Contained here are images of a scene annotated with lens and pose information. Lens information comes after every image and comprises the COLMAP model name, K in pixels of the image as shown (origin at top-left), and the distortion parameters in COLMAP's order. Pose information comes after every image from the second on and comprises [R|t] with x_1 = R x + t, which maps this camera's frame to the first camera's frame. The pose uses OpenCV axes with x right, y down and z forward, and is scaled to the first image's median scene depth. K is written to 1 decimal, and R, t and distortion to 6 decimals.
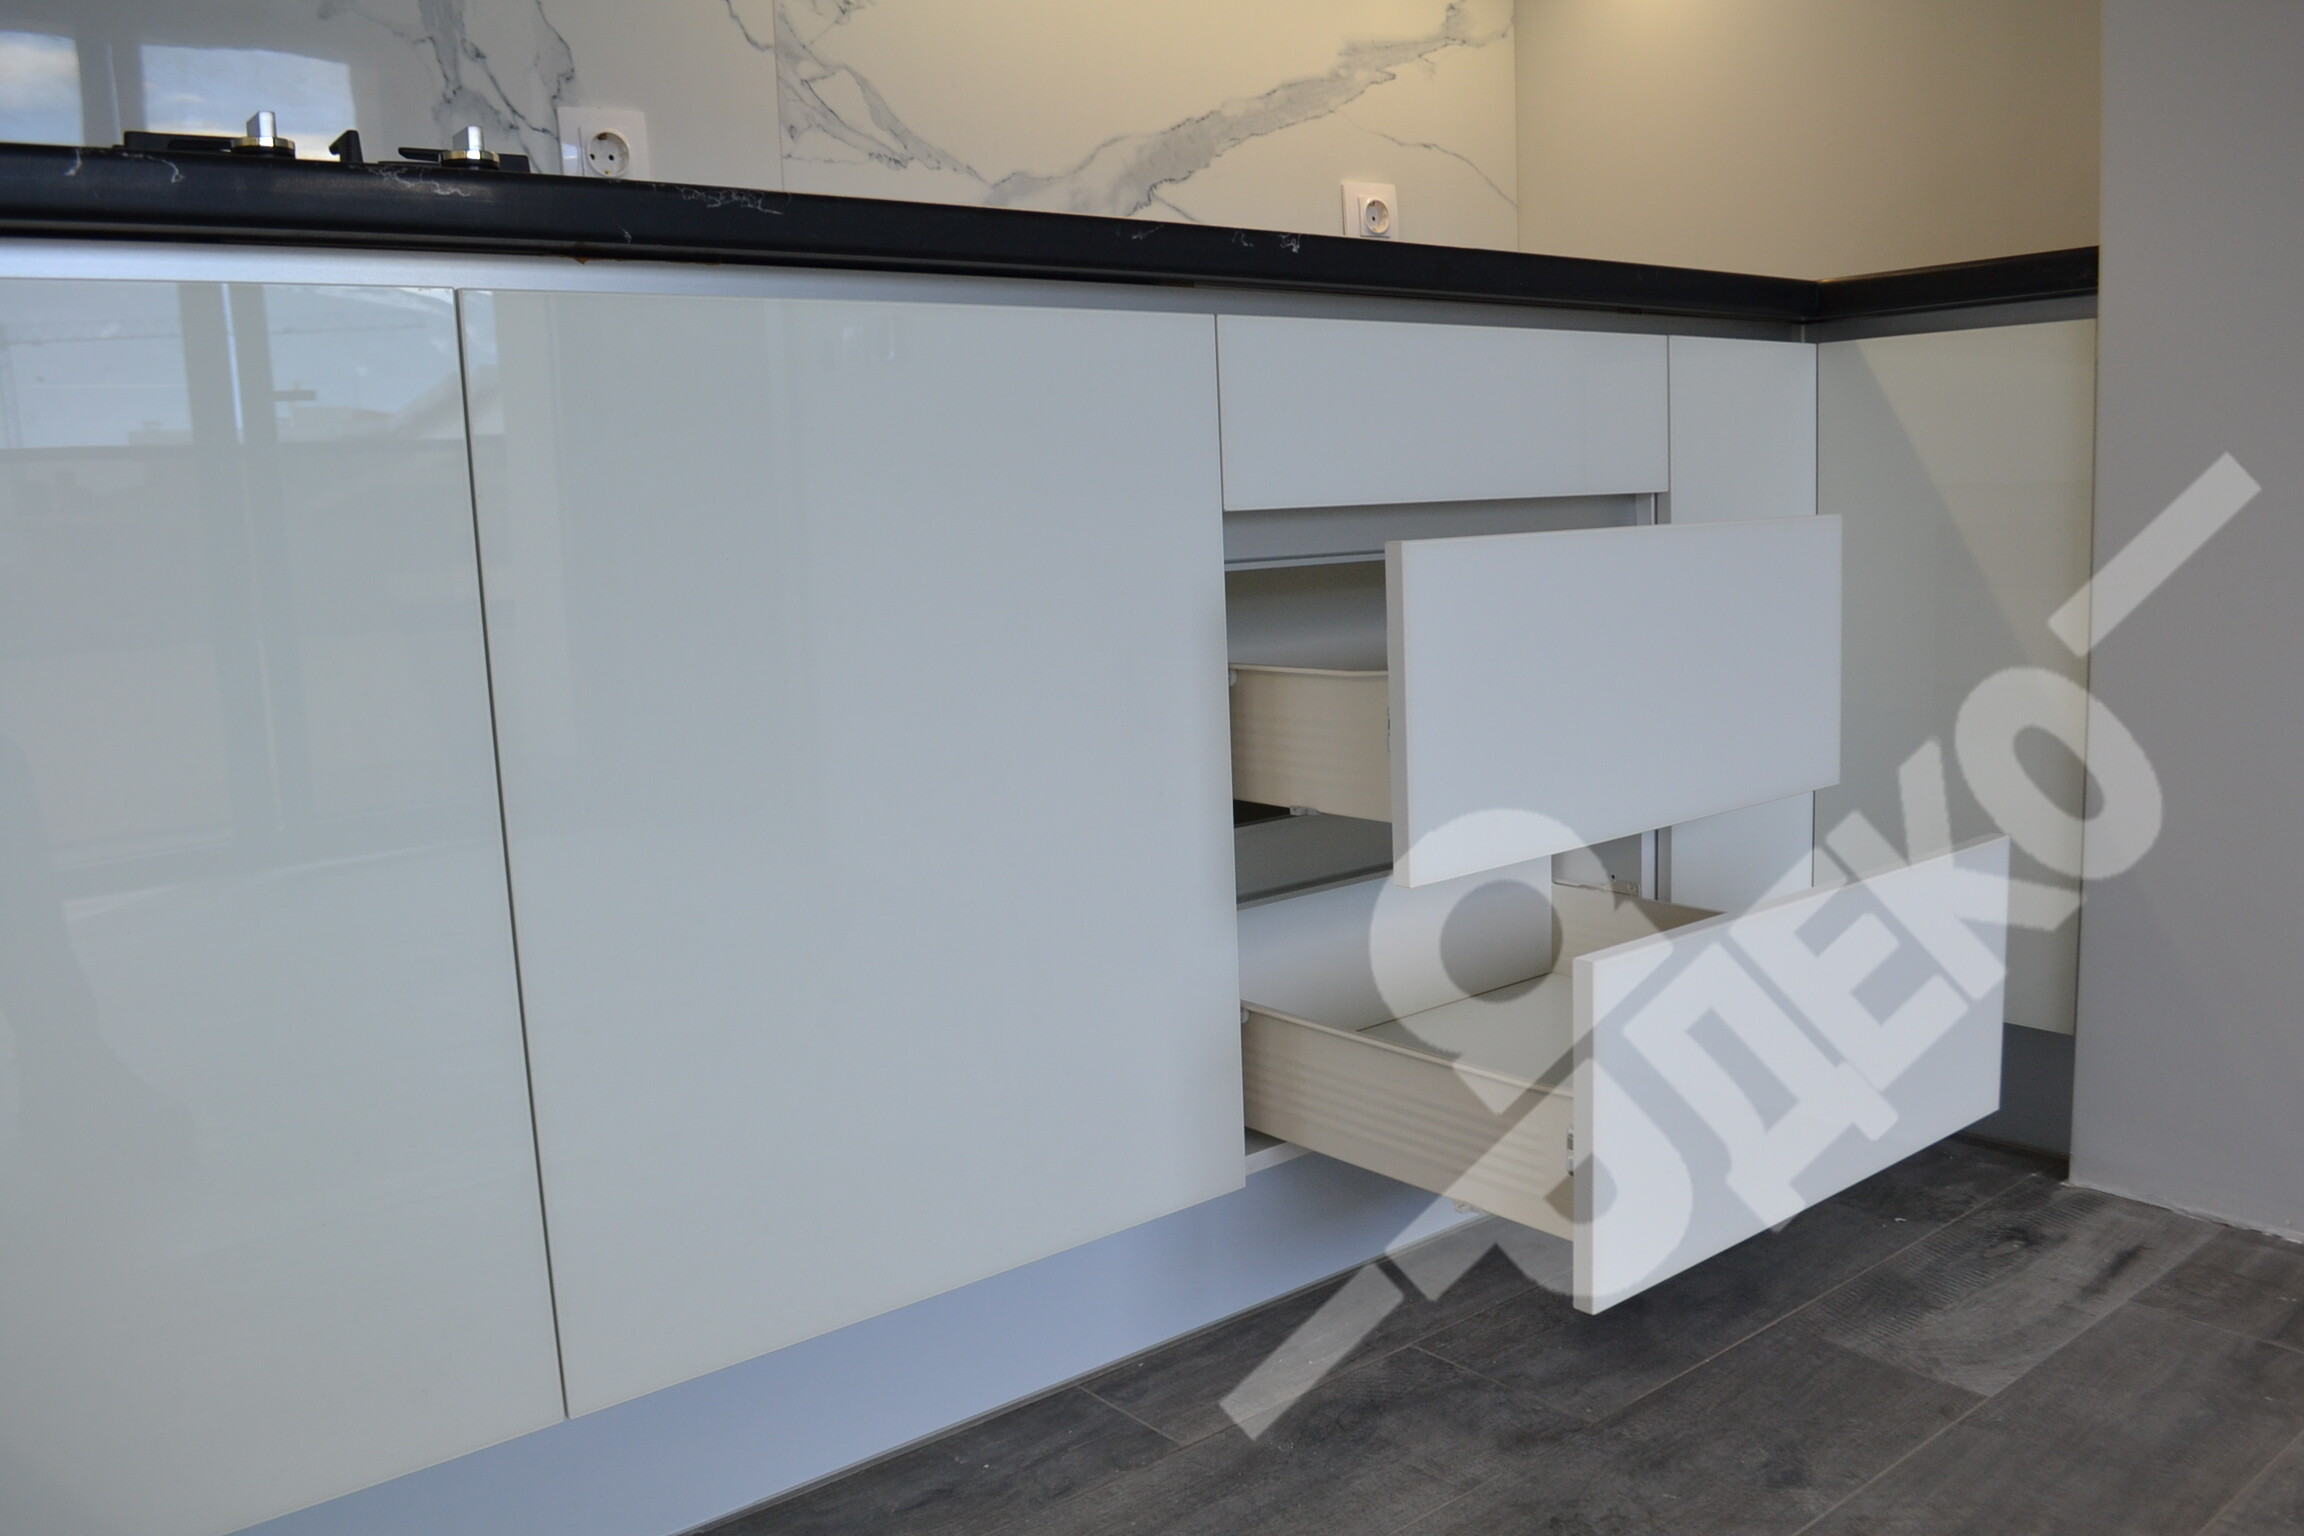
lens RADIAL K [[1827.6, 0, 1154.1], [0, 1827.6, 771.2], [0, 0, 1]] dist [-0.095152, 0.019714]
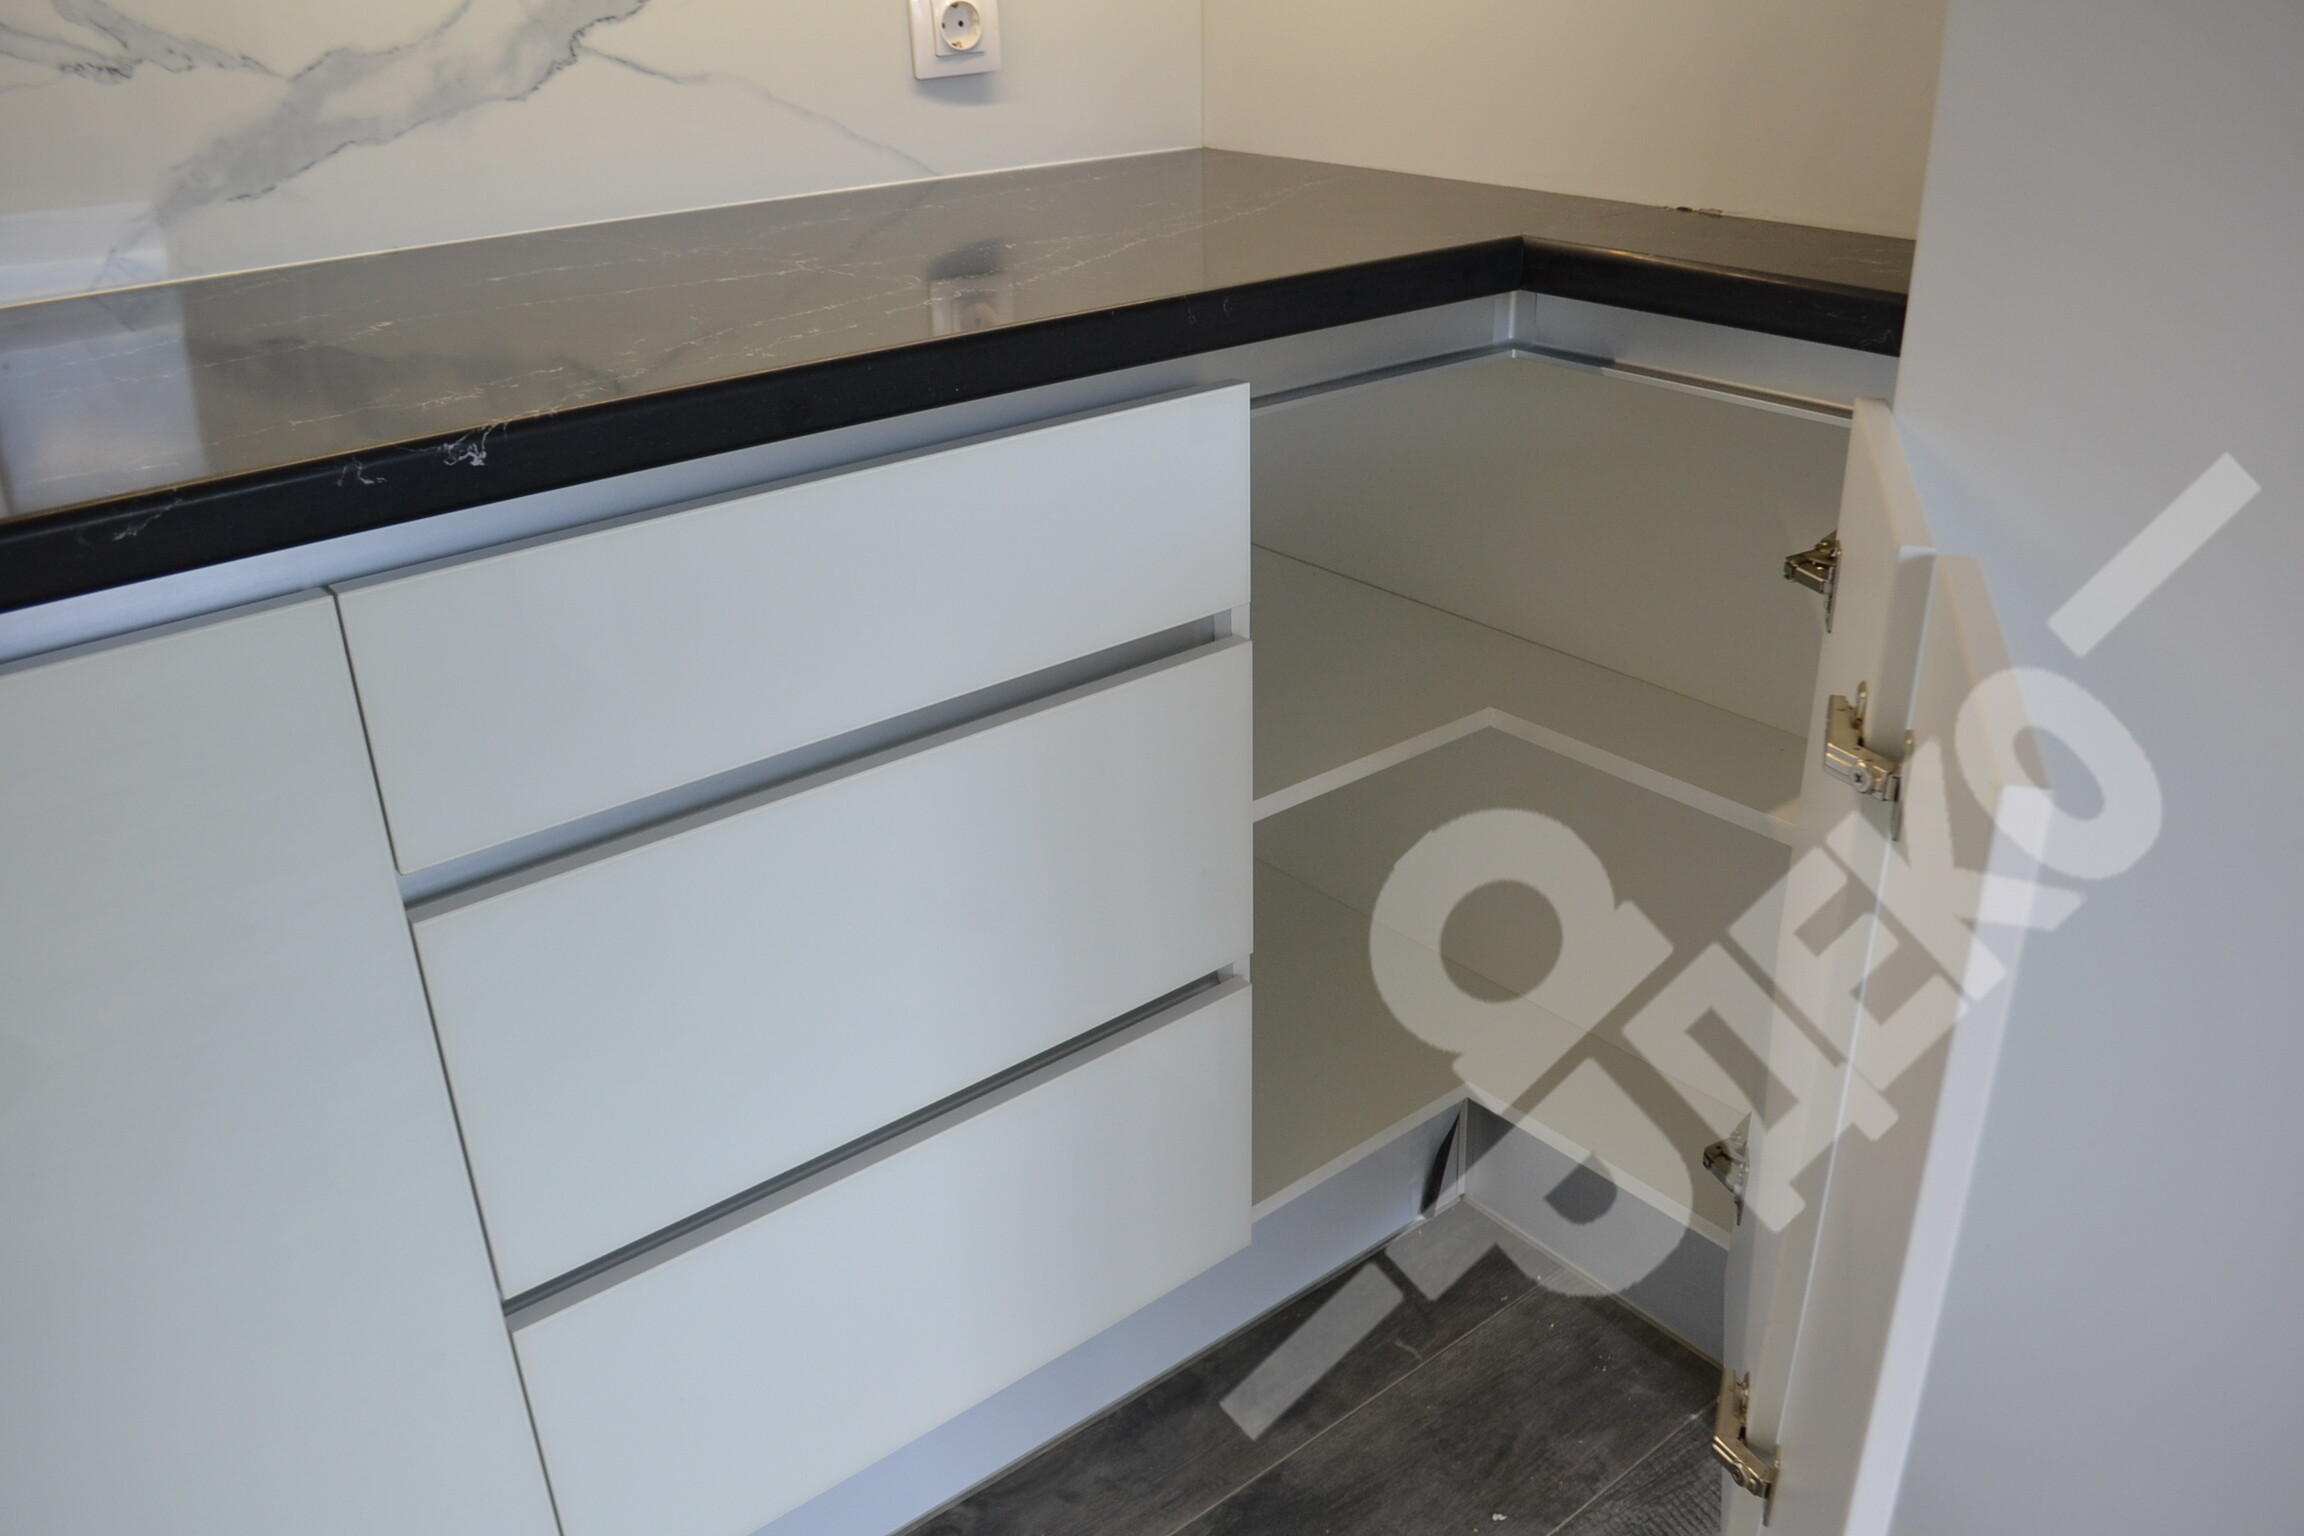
lens RADIAL K [[1827.6, 0, 1155.7], [0, 1827.6, 763.6], [0, 0, 1]] dist [-0.095152, 0.019714]
pose [[0.999564, 0.010309, 0.027671, 0.205709], [-0.017731, 0.958883, 0.283247, -0.260531], [-0.023614, -0.283614, 0.958648, 0.283700]]
